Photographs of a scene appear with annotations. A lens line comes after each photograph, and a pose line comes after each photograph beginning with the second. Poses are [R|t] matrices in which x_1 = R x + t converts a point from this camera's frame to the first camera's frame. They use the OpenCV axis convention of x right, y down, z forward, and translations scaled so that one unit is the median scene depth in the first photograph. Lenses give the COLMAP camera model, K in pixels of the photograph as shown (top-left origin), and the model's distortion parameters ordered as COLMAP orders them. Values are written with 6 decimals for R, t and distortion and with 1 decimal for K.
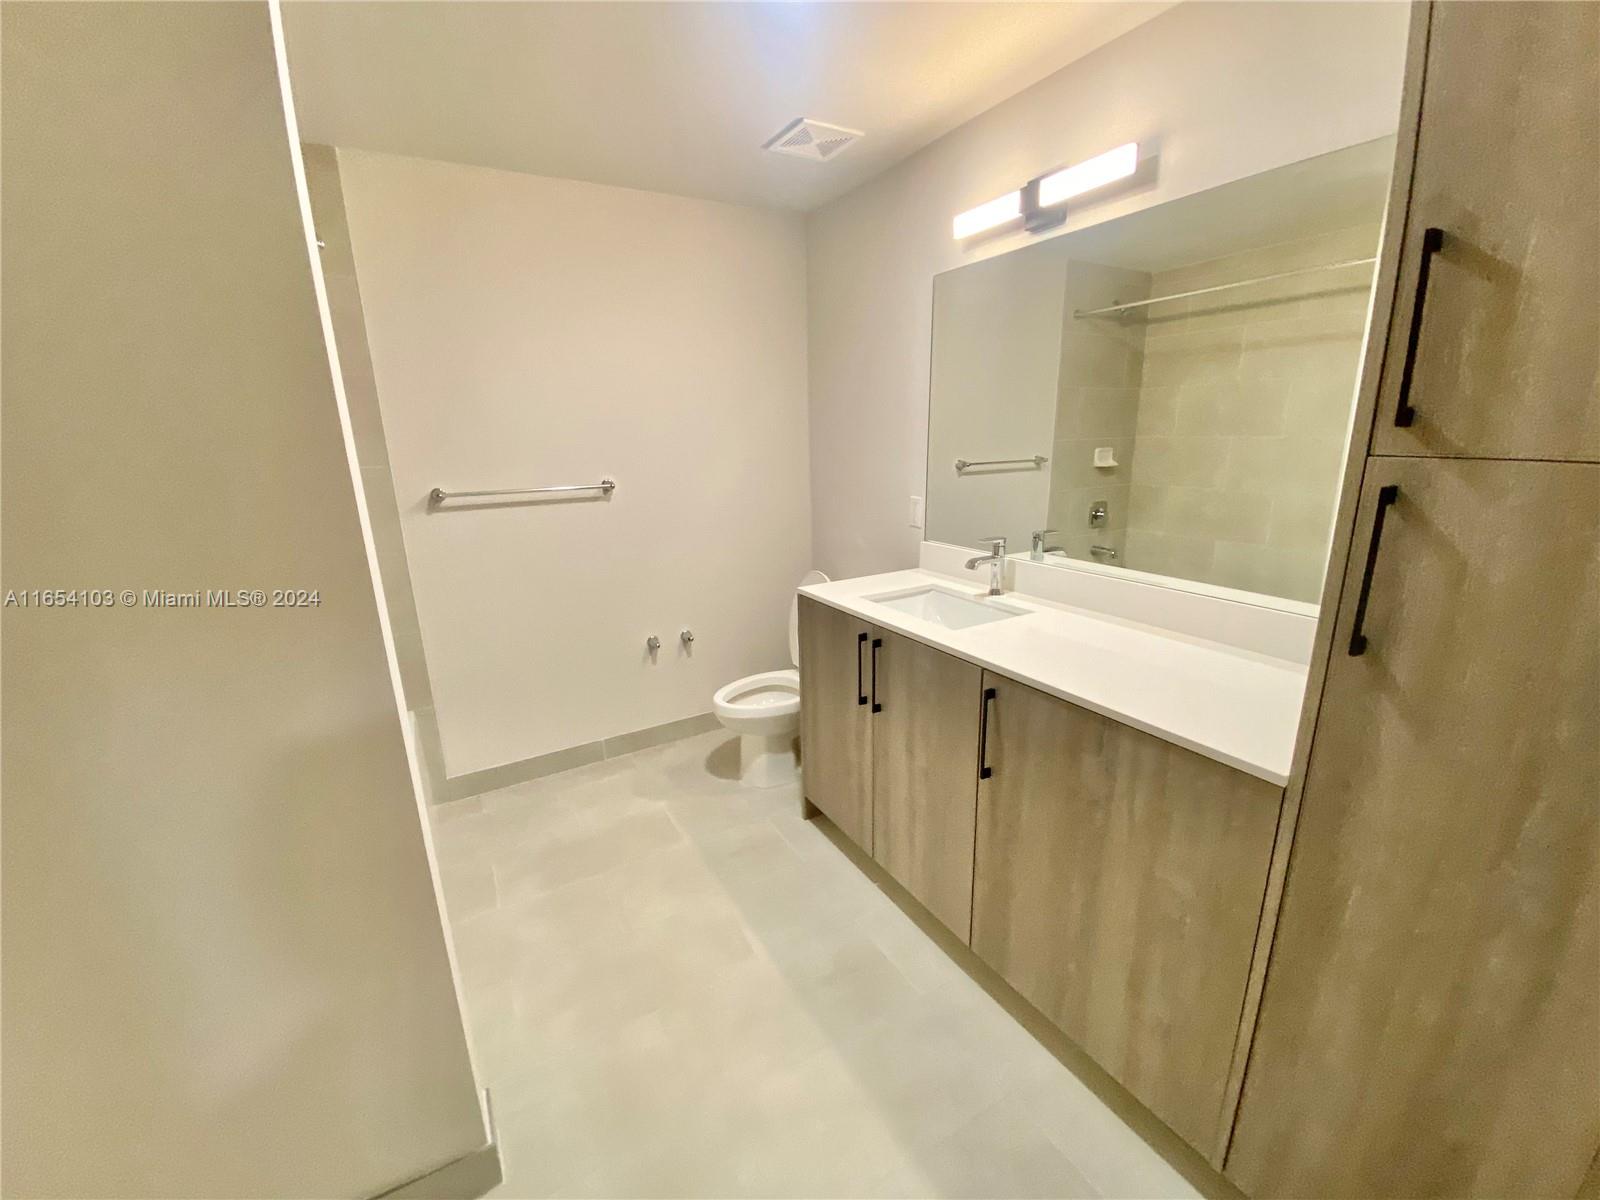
lens RADIAL K [[644.2, 0, 800.0], [0, 644.2, 600.0], [0, 0, 1]] dist [0.027971, -0.028832]
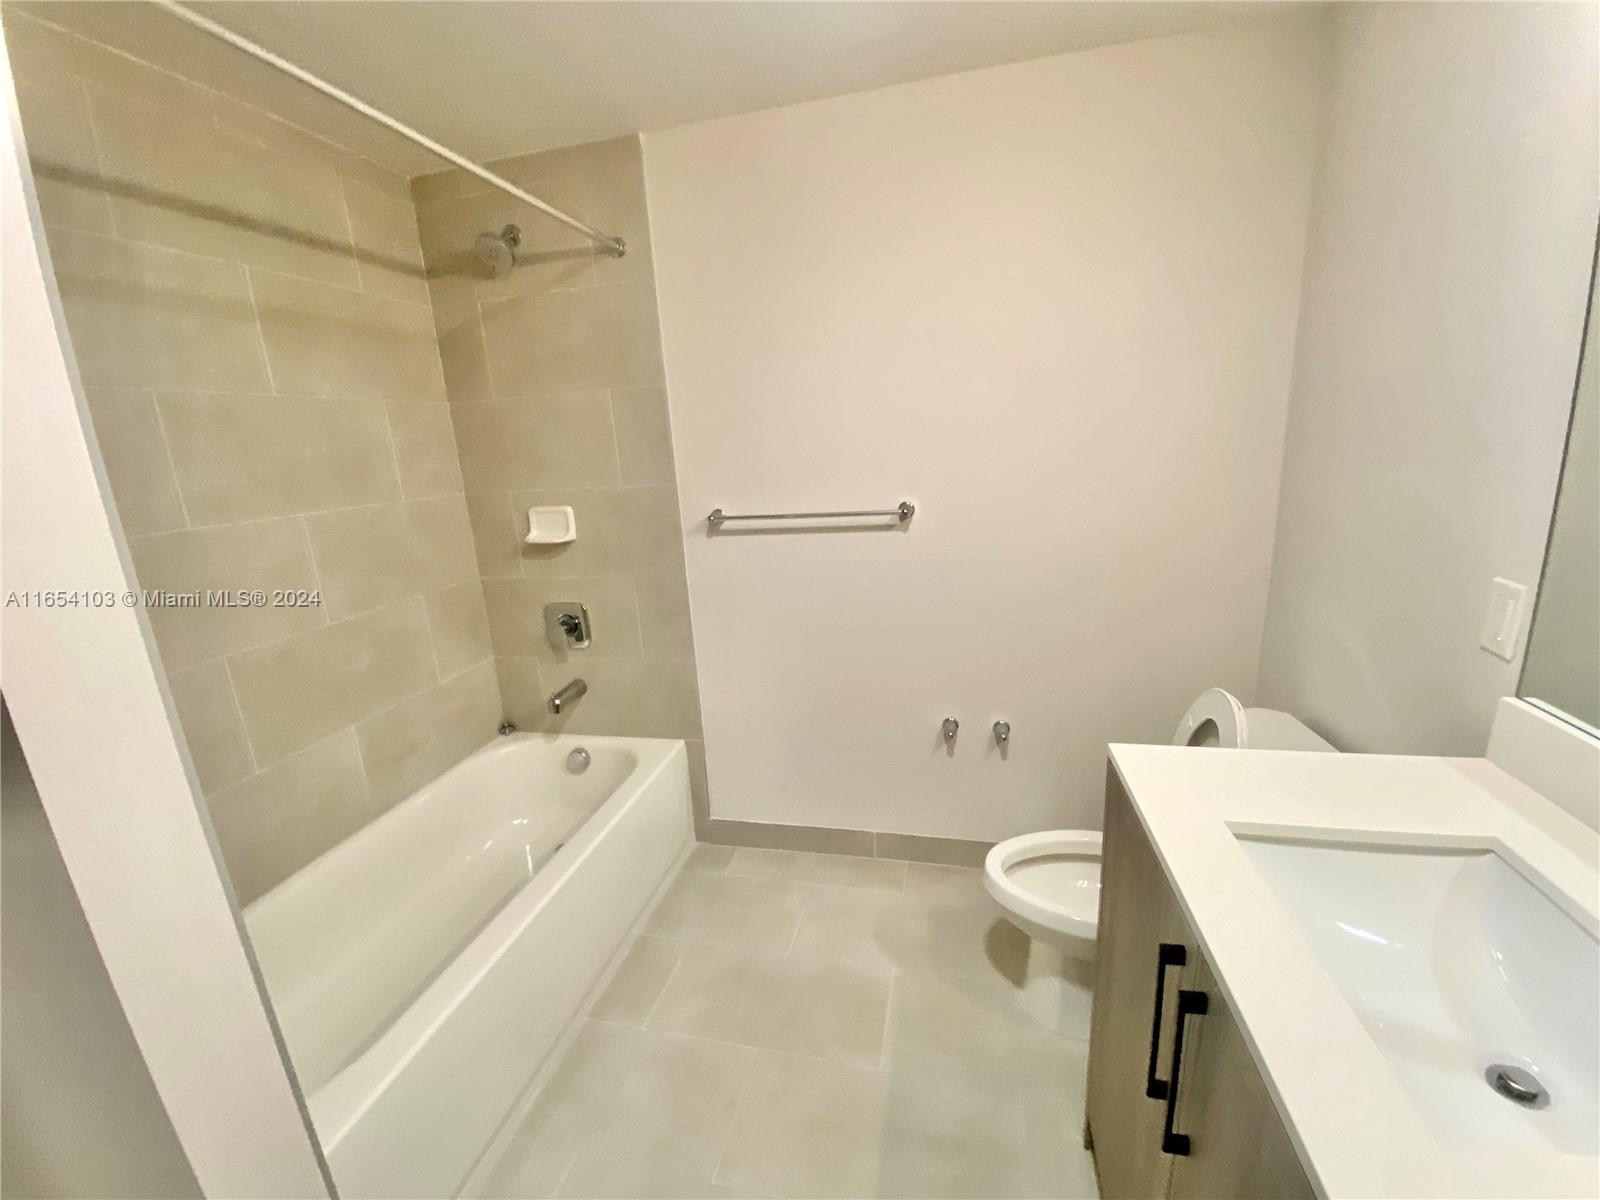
lens RADIAL K [[644.2, 0, 800.0], [0, 644.2, 600.0], [0, 0, 1]] dist [0.027971, -0.028832]
pose [[0.734489, 0.144355, -0.663089, 0.119480], [-0.124773, 0.989182, 0.077137, -0.124114], [0.667051, 0.026079, 0.744555, 0.398243]]
